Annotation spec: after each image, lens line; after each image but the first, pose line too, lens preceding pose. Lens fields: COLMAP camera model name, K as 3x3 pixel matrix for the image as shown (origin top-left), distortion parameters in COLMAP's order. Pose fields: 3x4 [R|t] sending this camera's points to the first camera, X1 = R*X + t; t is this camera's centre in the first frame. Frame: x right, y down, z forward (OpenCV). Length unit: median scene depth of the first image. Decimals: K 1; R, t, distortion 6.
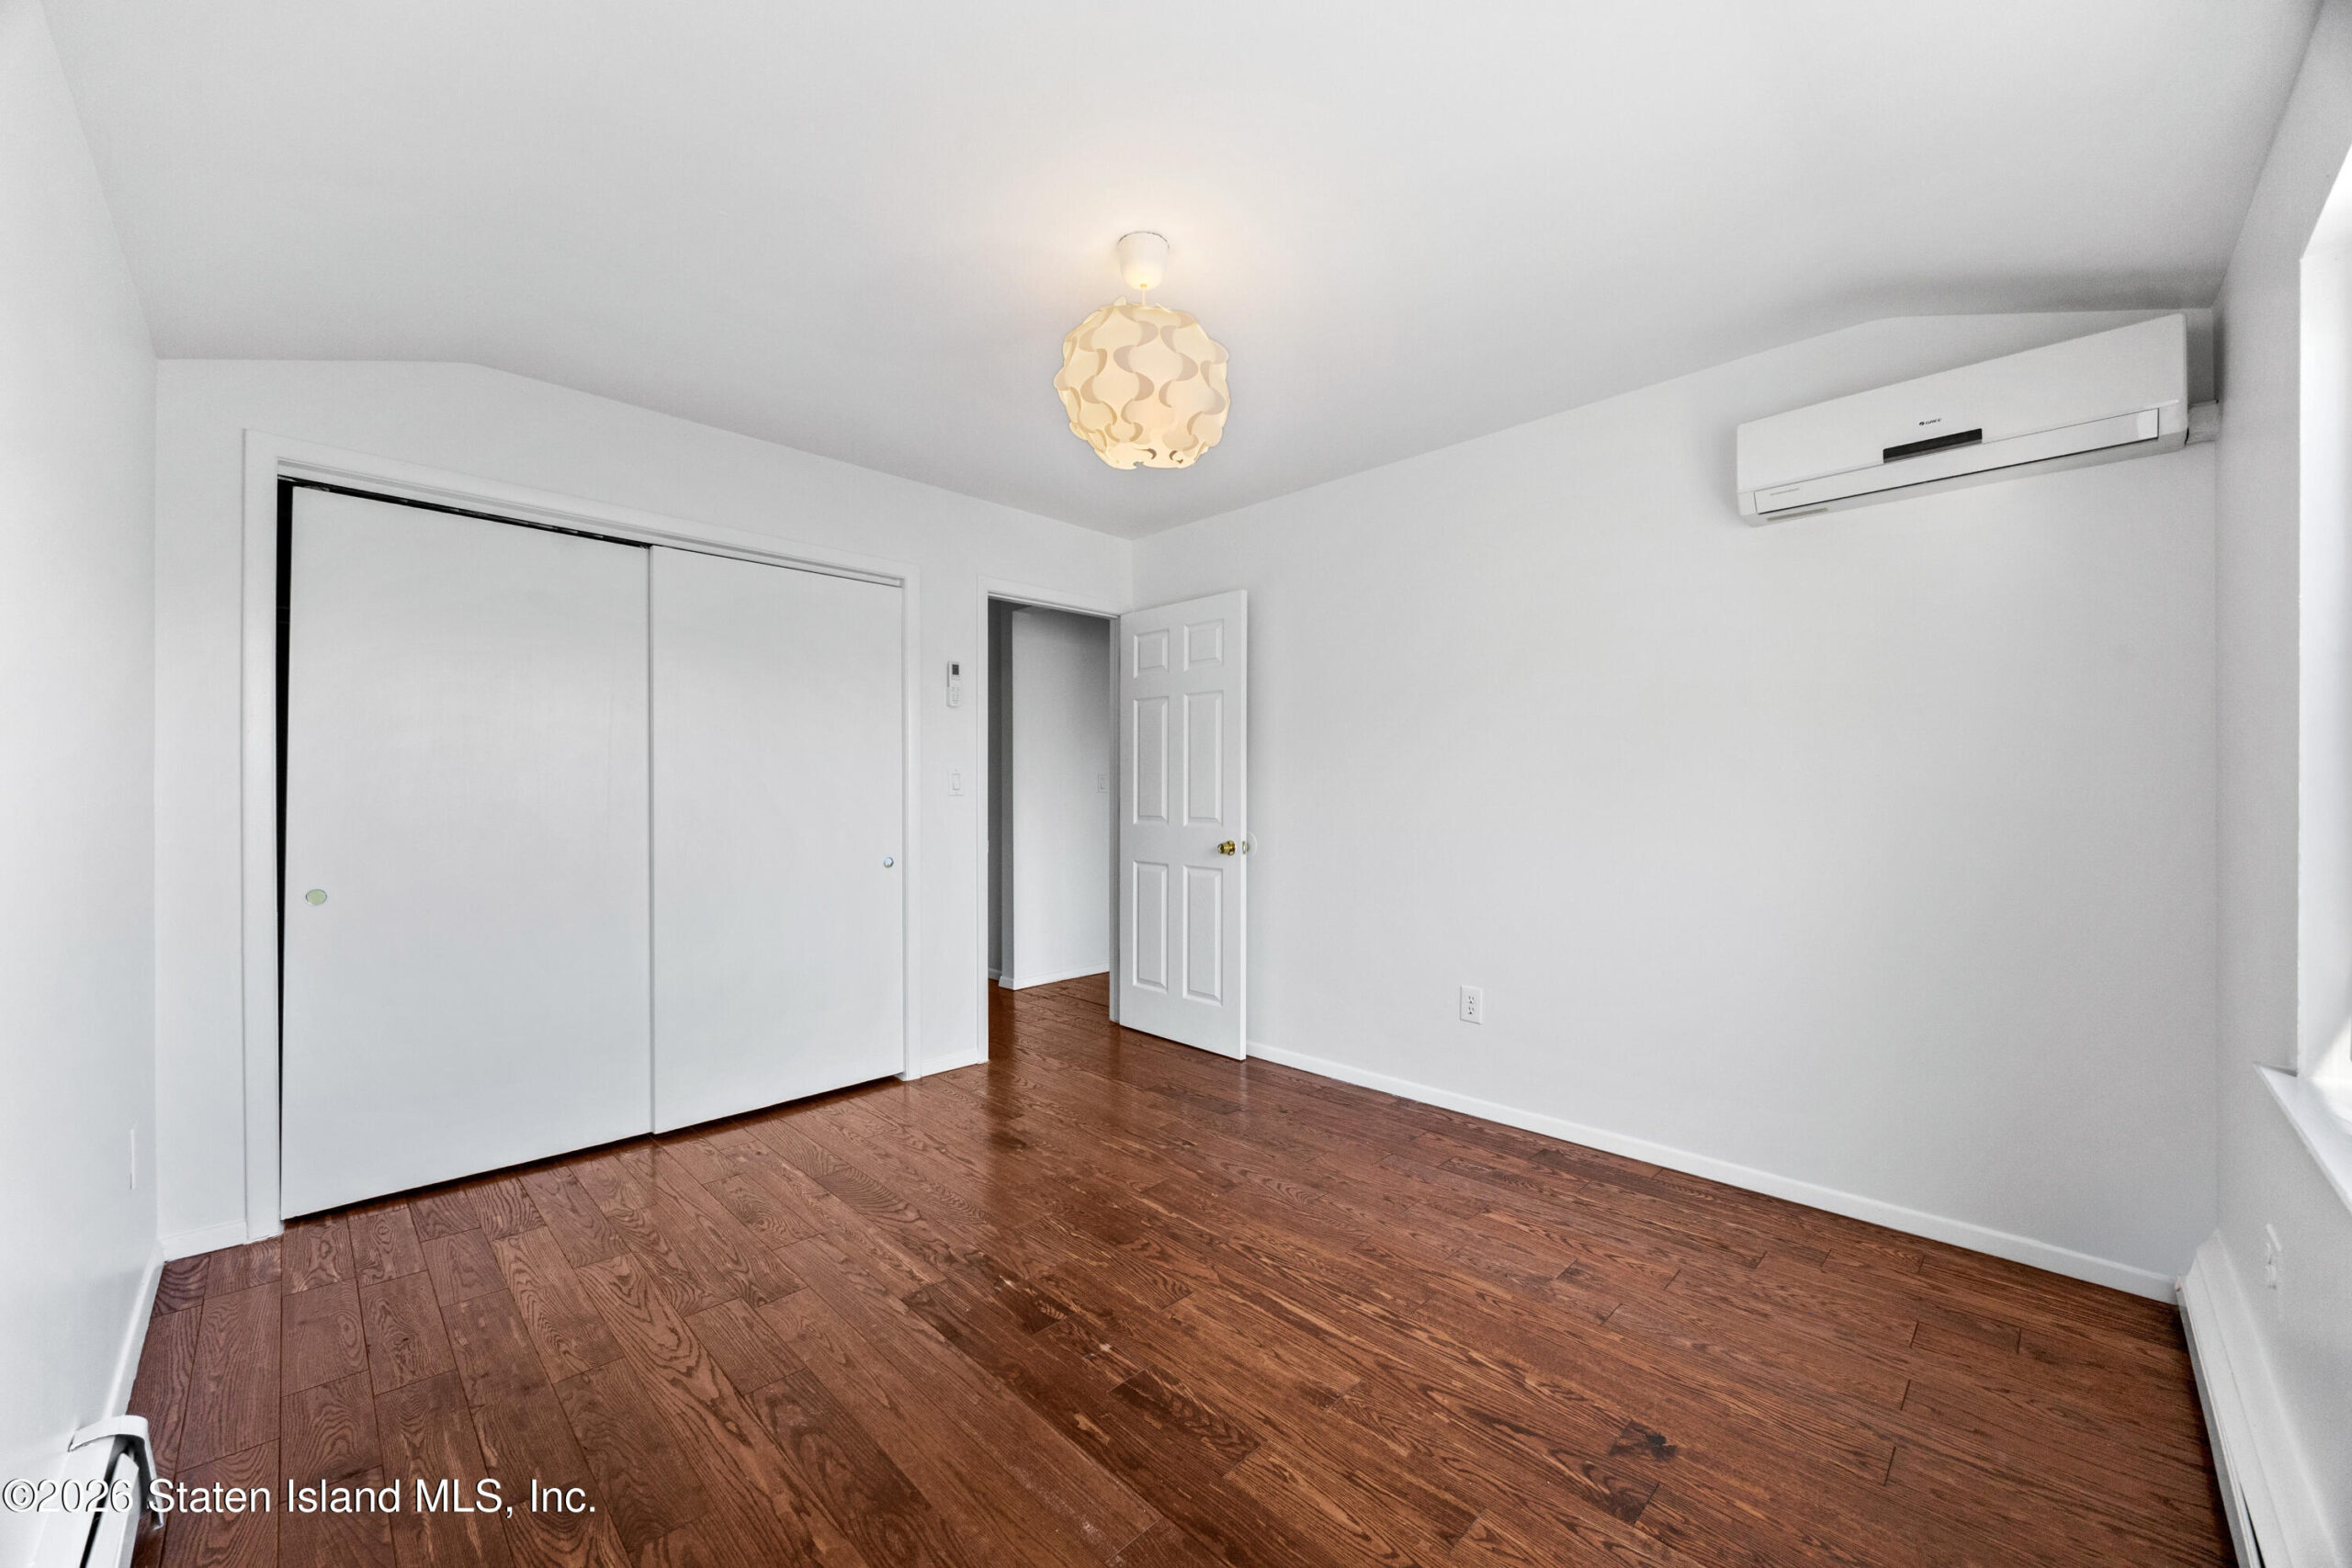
lens RADIAL K [[902.9, 0, 1177.0], [0, 902.9, 791.4], [0, 0, 1]] dist [-0.003348, 0.000271]
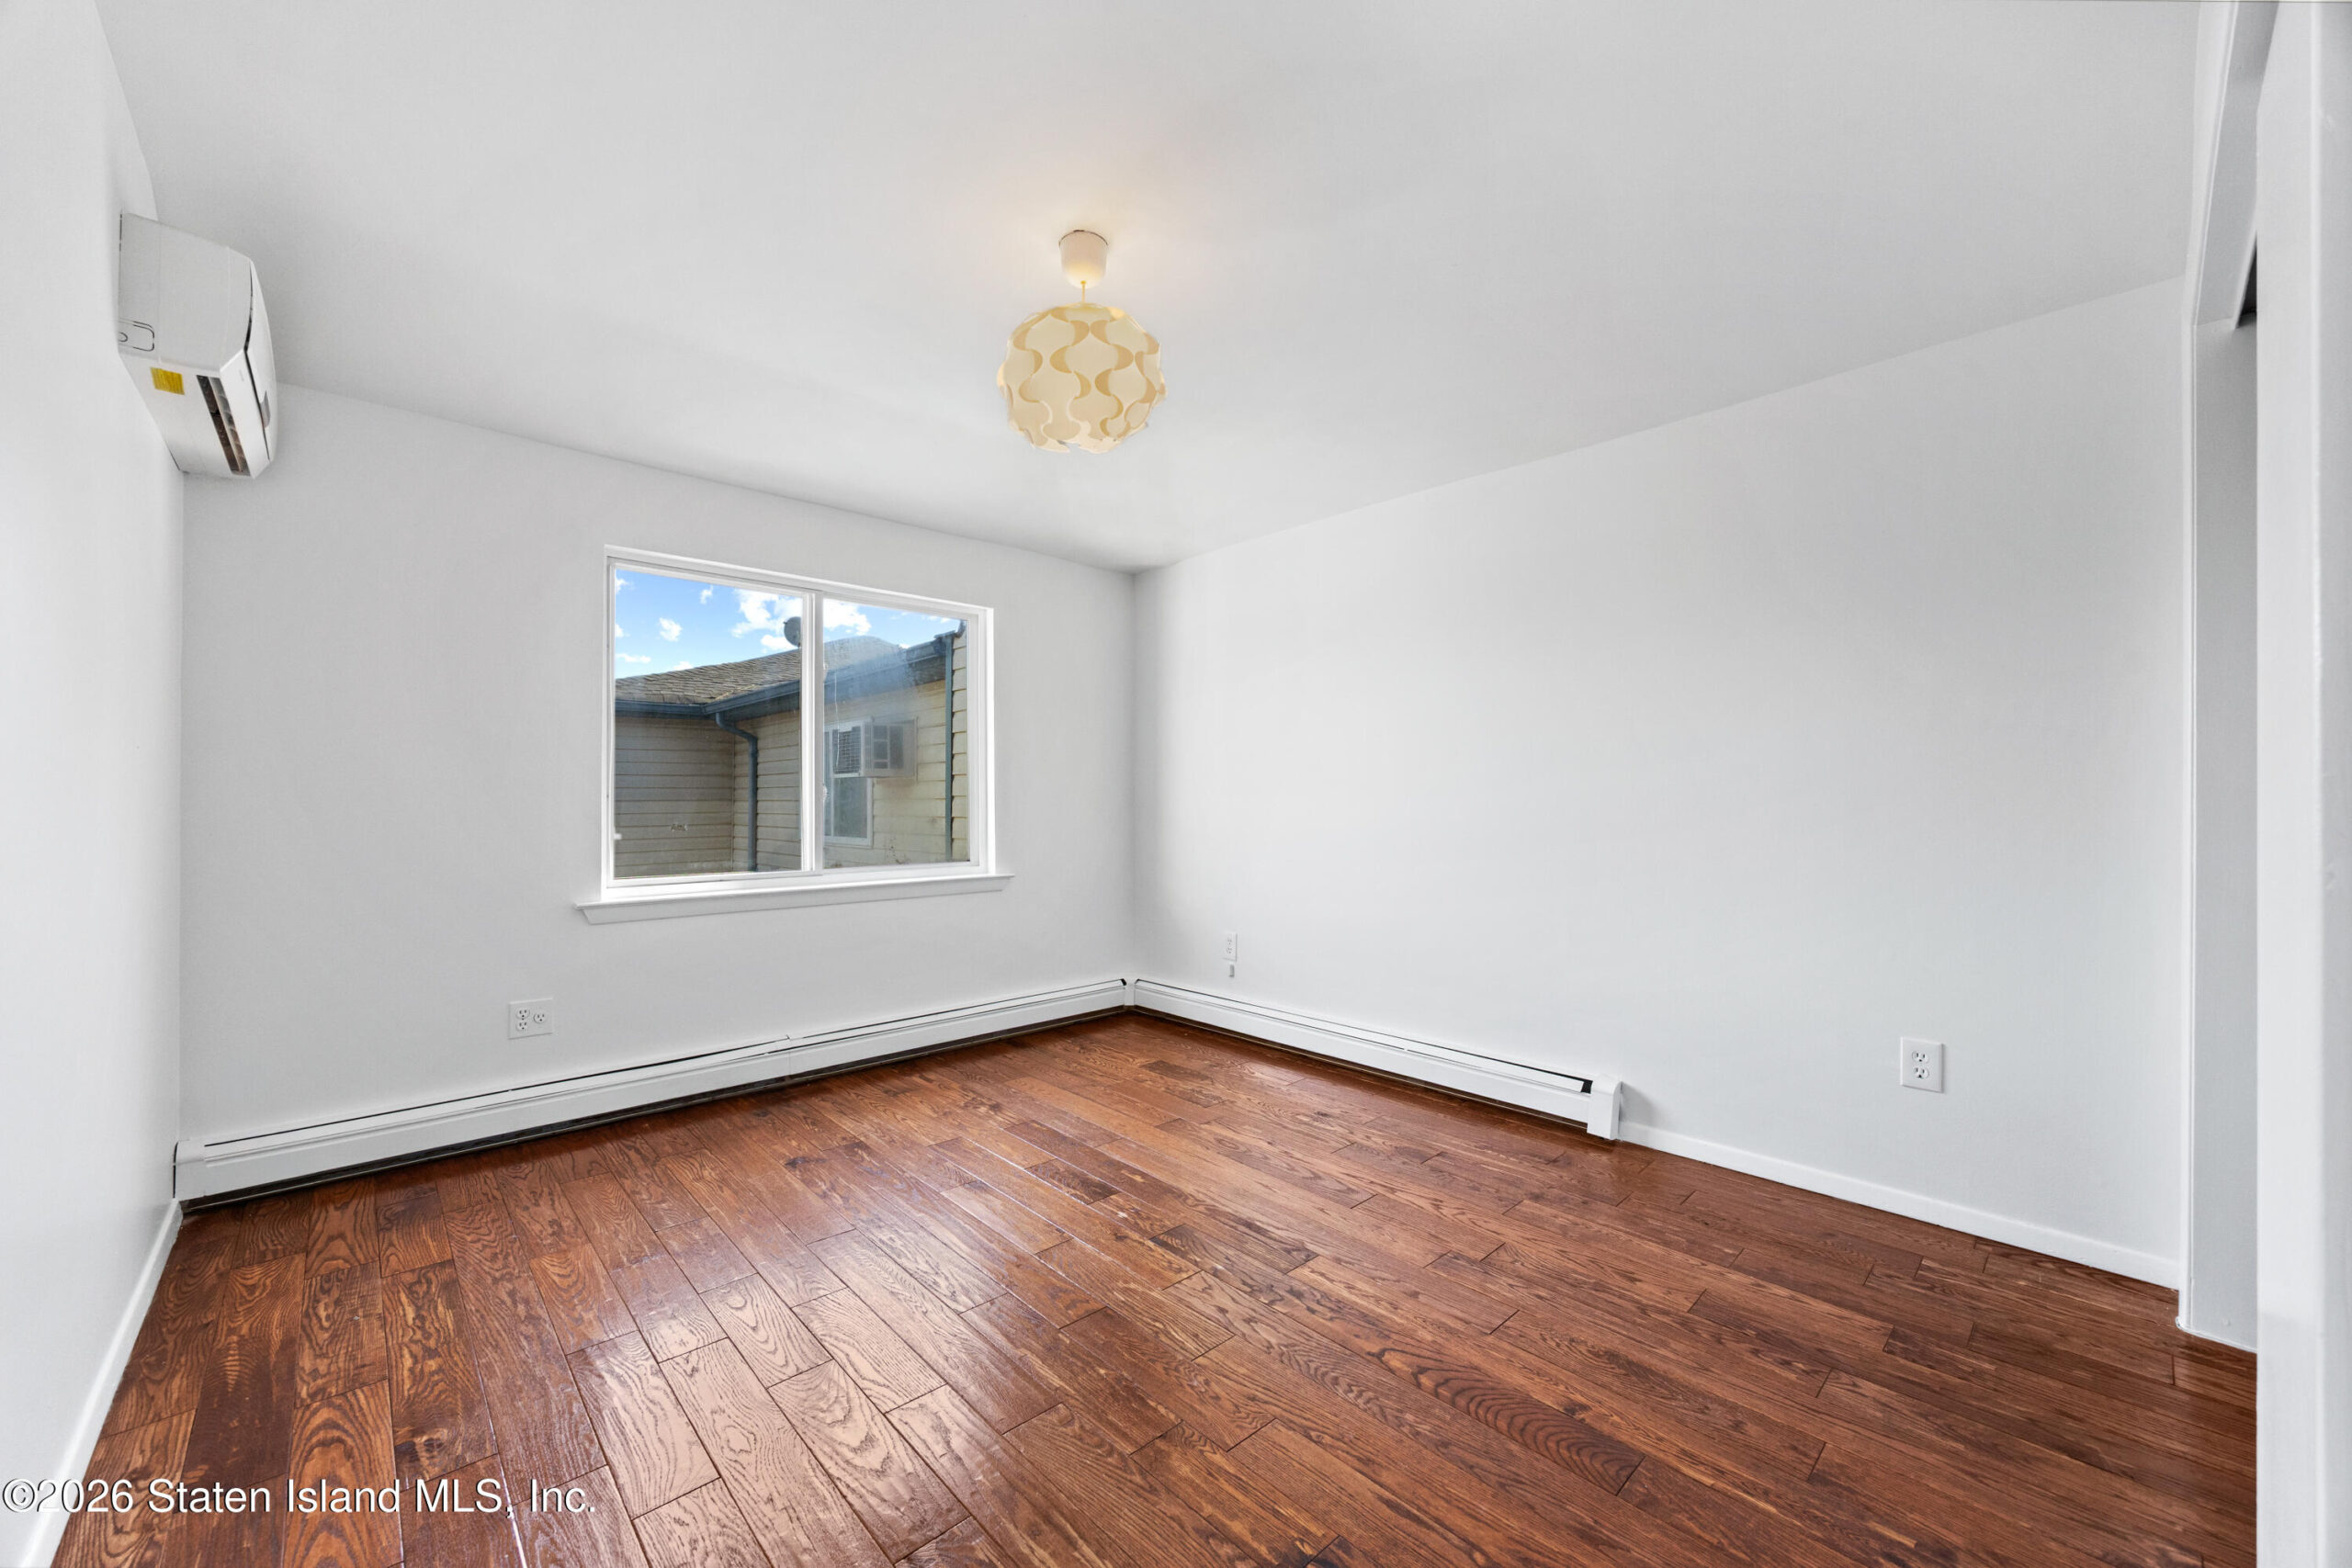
lens RADIAL K [[902.9, 0, 1175.8], [0, 902.9, 793.4], [0, 0, 1]] dist [-0.003348, 0.000271]
pose [[-0.999365, 0.001802, 0.035595, -0.182169], [0.001564, 0.999976, -0.006711, 0.040534], [-0.035606, -0.006651, -0.999344, 2.064874]]
